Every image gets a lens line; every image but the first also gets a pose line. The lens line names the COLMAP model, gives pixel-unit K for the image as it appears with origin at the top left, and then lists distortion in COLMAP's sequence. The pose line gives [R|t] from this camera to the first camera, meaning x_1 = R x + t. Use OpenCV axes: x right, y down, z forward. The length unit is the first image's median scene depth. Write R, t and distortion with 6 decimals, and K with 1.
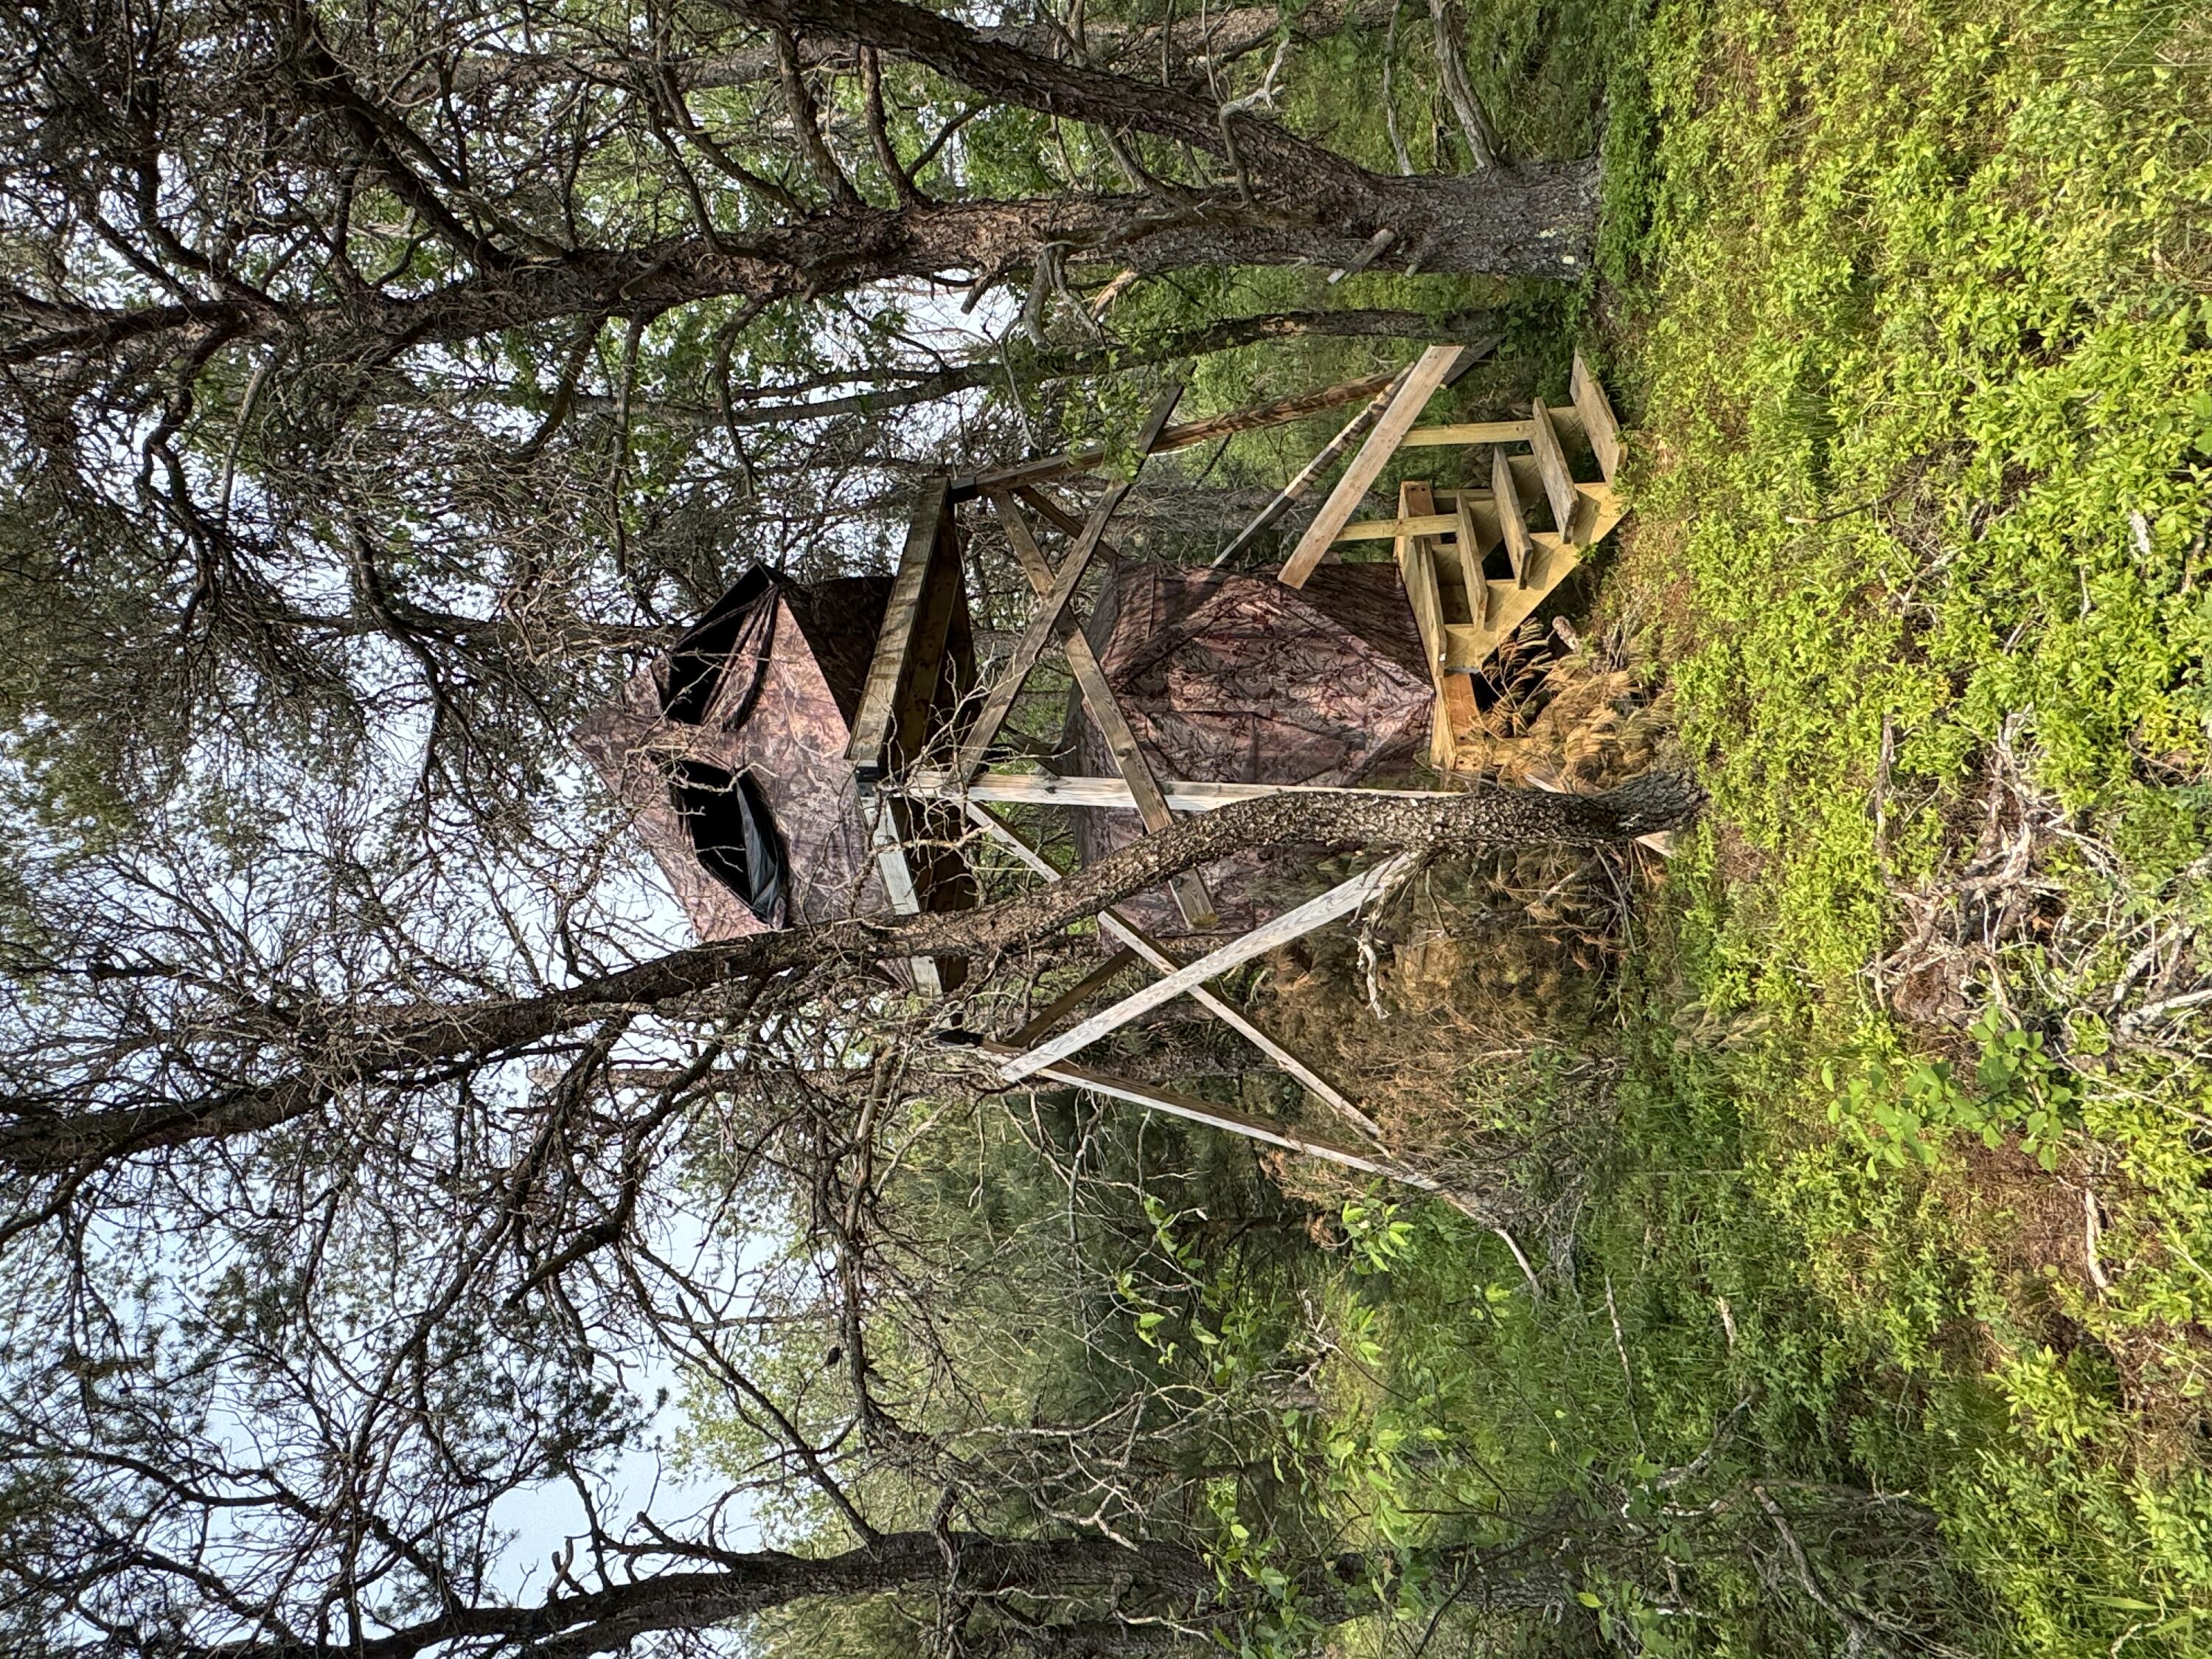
lens RADIAL K [[1357.5, 0, 1105.3], [0, 1357.5, 832.9], [0, 0, 1]] dist [0.000237, 0.001492]
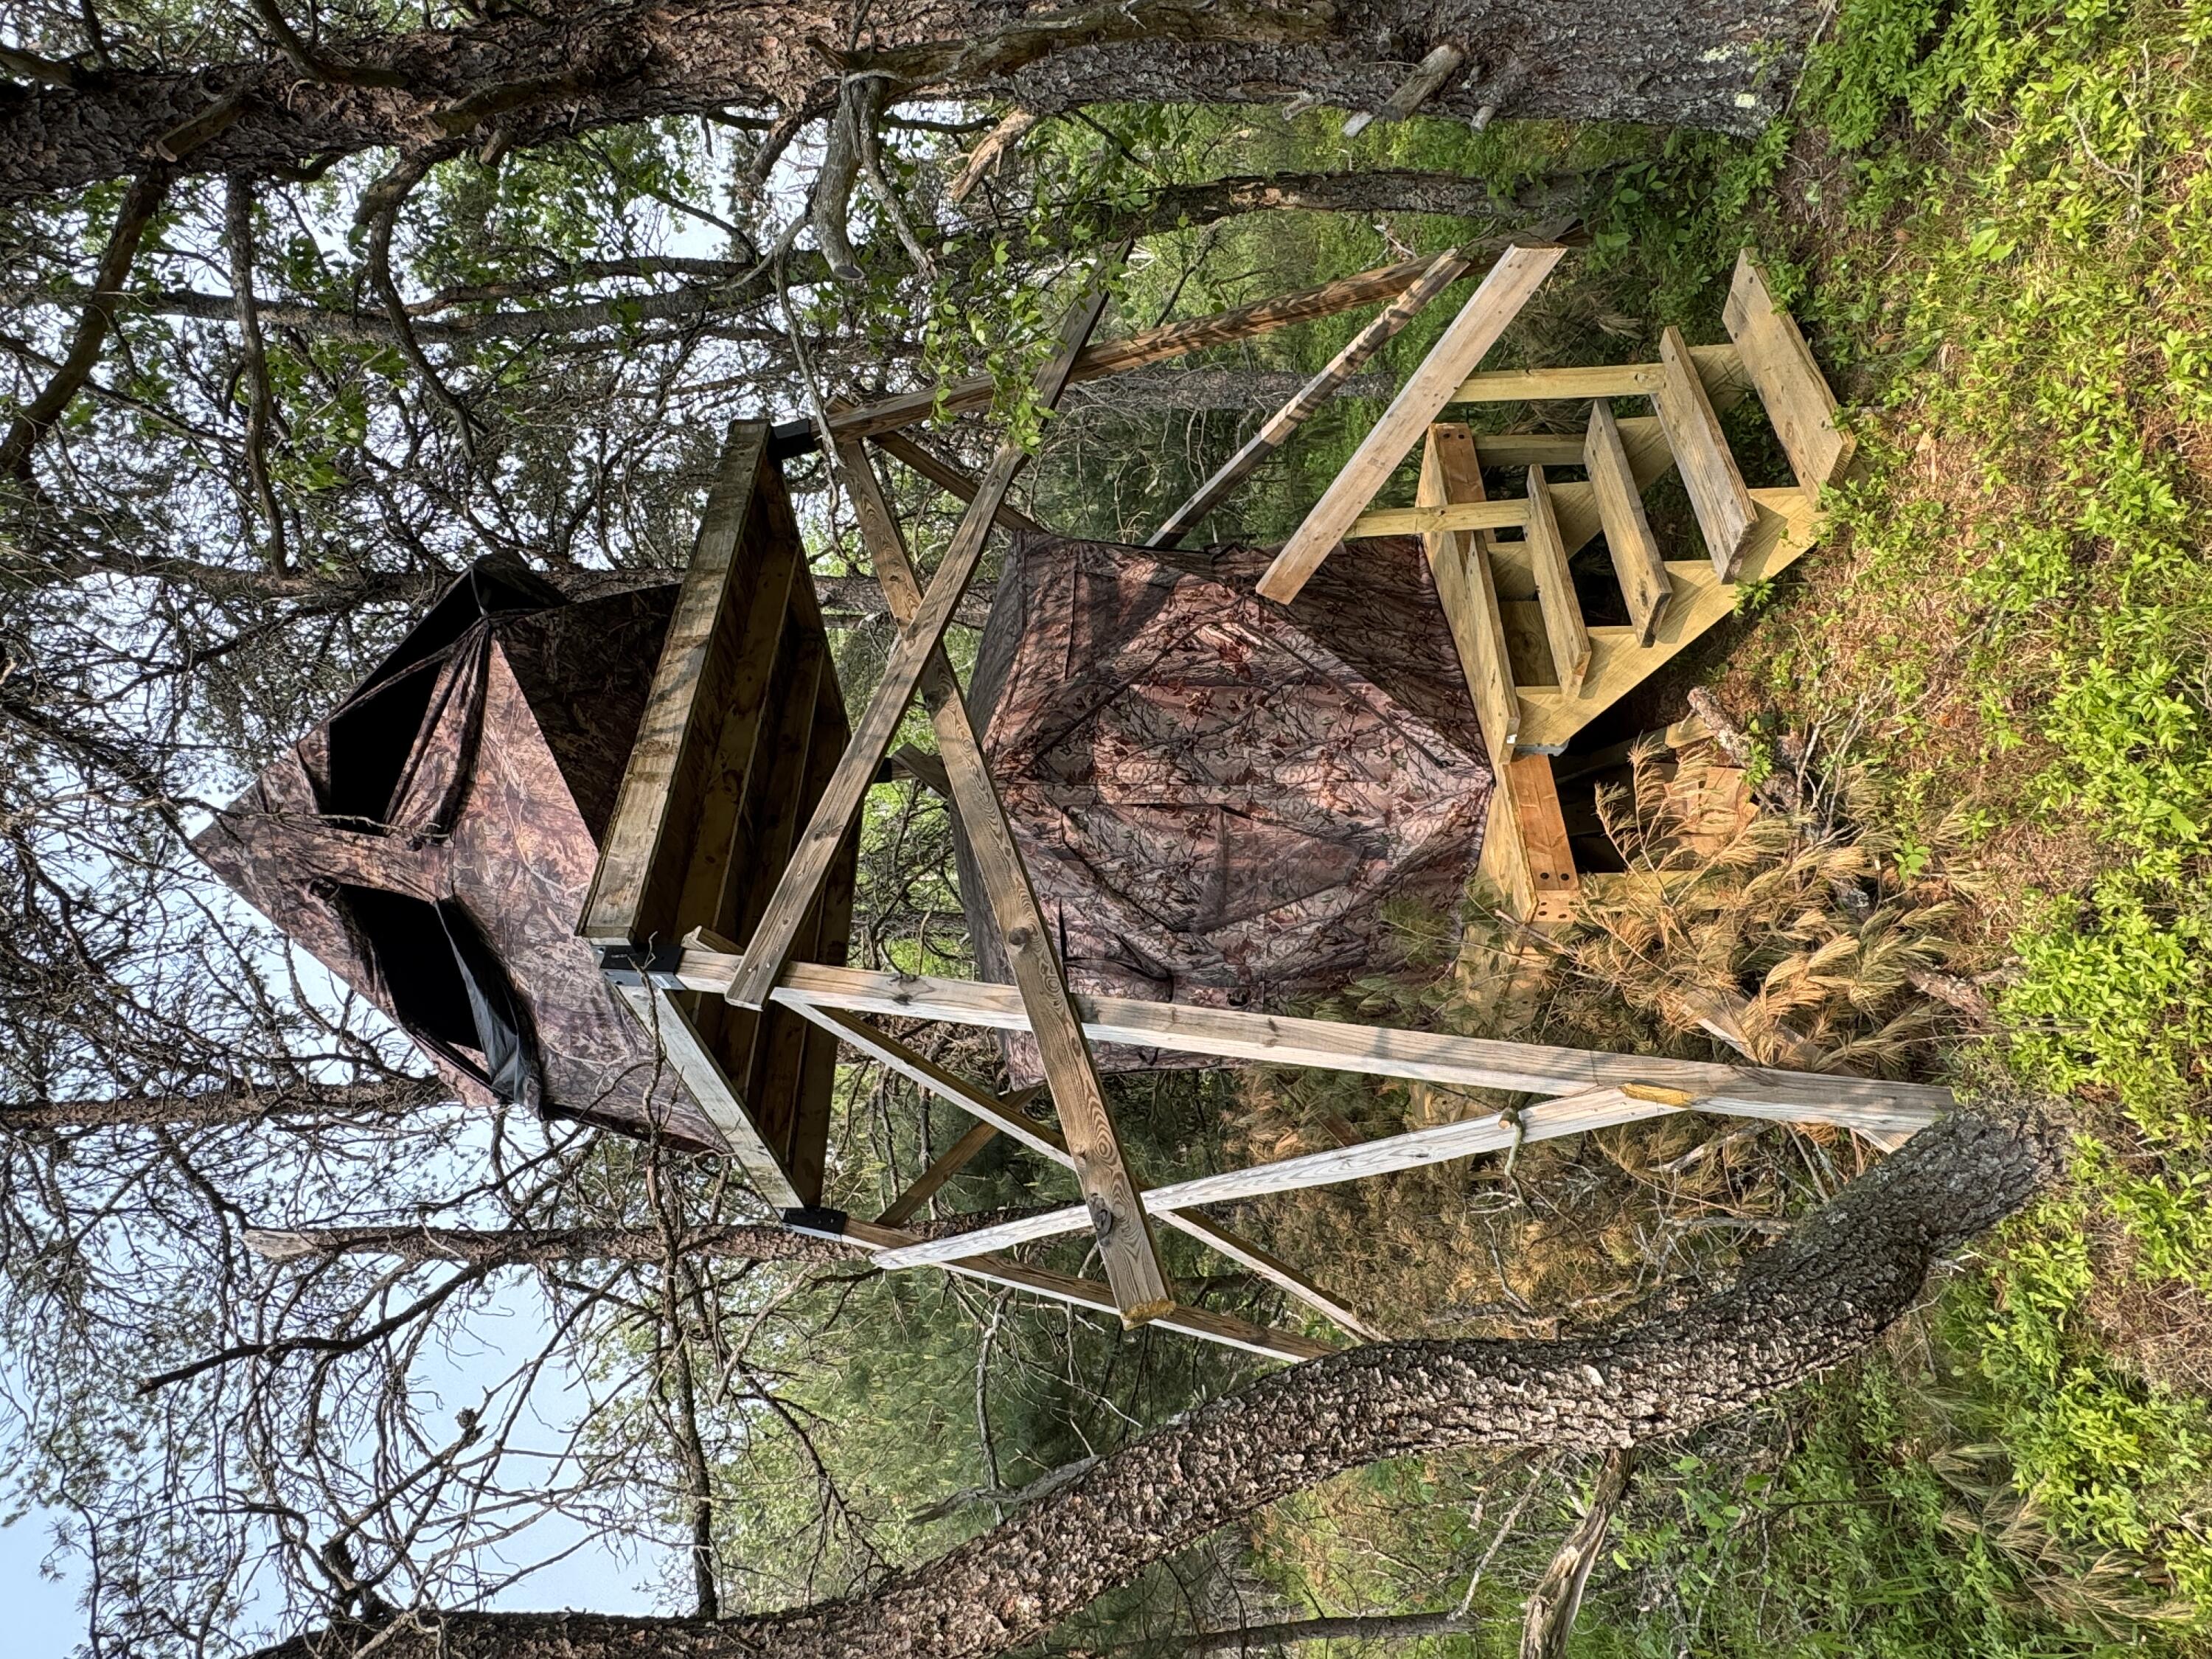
lens RADIAL K [[1357.5, 0, 1107.6], [0, 1357.5, 825.6], [0, 0, 1]] dist [0.000237, 0.001492]
pose [[0.999111, -0.016603, 0.038738, 0.027082], [0.011961, 0.993045, 0.117125, -0.158781], [-0.040413, -0.116558, 0.992361, 0.338141]]
